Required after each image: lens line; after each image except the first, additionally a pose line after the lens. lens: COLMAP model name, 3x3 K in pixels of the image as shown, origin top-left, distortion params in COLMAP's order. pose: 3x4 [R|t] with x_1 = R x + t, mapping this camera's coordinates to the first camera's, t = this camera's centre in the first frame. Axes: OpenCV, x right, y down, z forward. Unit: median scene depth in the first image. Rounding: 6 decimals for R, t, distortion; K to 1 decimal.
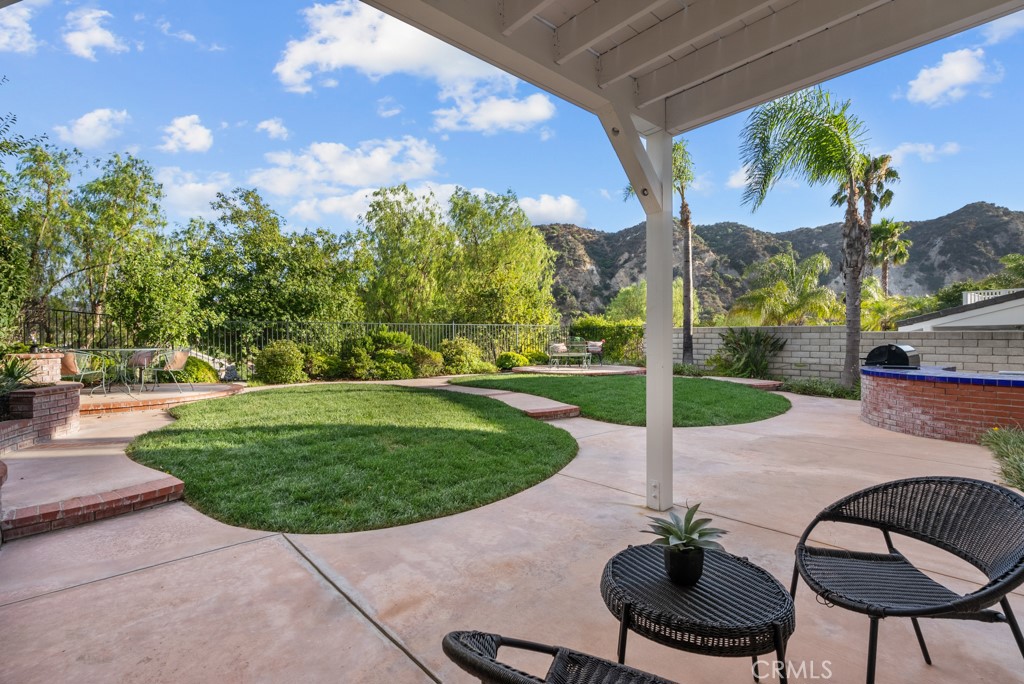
lens RADIAL K [[462.3, 0, 519.1], [0, 462.3, 334.3], [0, 0, 1]] dist [-0.003360, 0.000499]
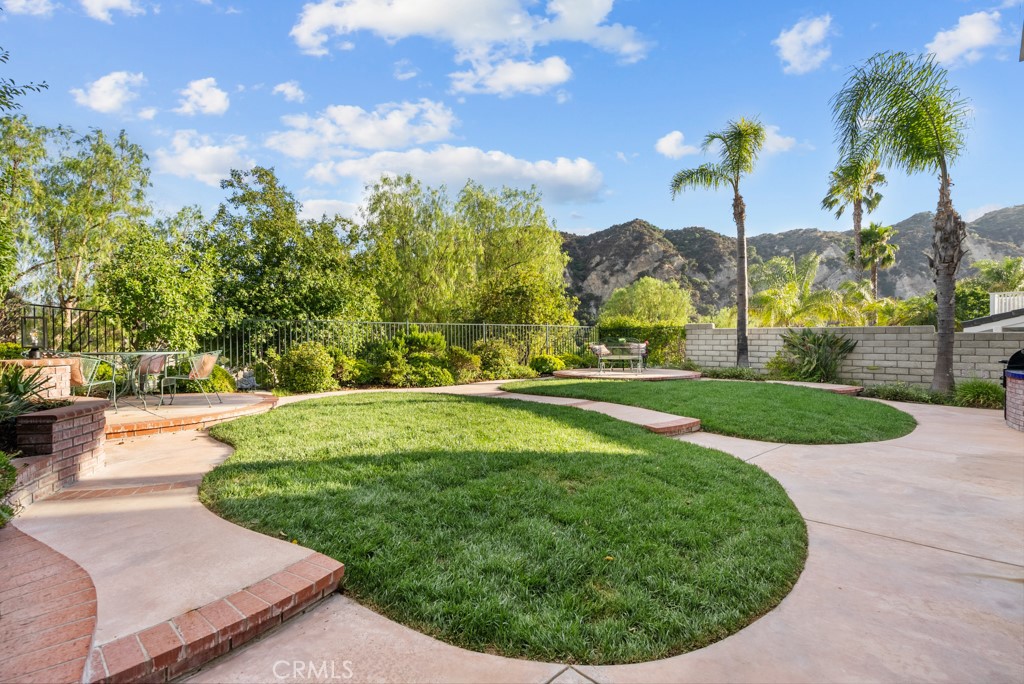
lens RADIAL K [[462.3, 0, 520.2], [0, 462.3, 338.0], [0, 0, 1]] dist [-0.003360, 0.000499]
pose [[0.998150, 0.000526, 0.060799, -0.157396], [-0.000750, 0.999993, 0.003665, 0.002322], [-0.060796, -0.003703, 0.998143, 0.106490]]
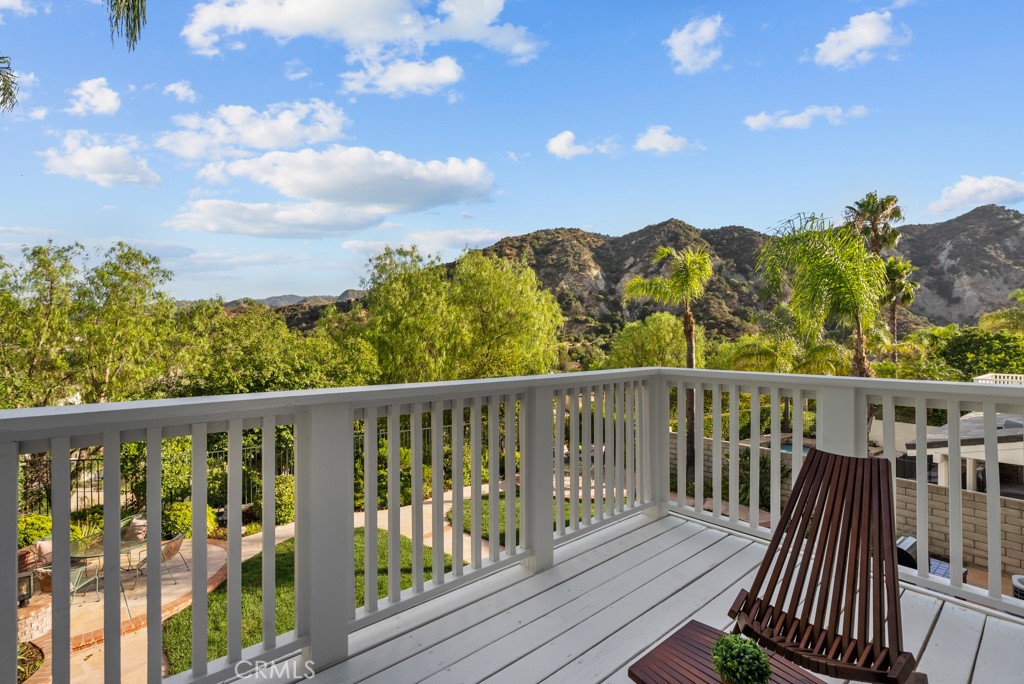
lens RADIAL K [[462.3, 0, 518.5], [0, 462.3, 336.7], [0, 0, 1]] dist [-0.003360, 0.000499]
pose [[0.999925, 0.001062, -0.012176, 0.013108], [-0.001134, 0.999981, -0.005983, -0.263165], [0.012169, 0.005996, 0.999908, 0.012534]]
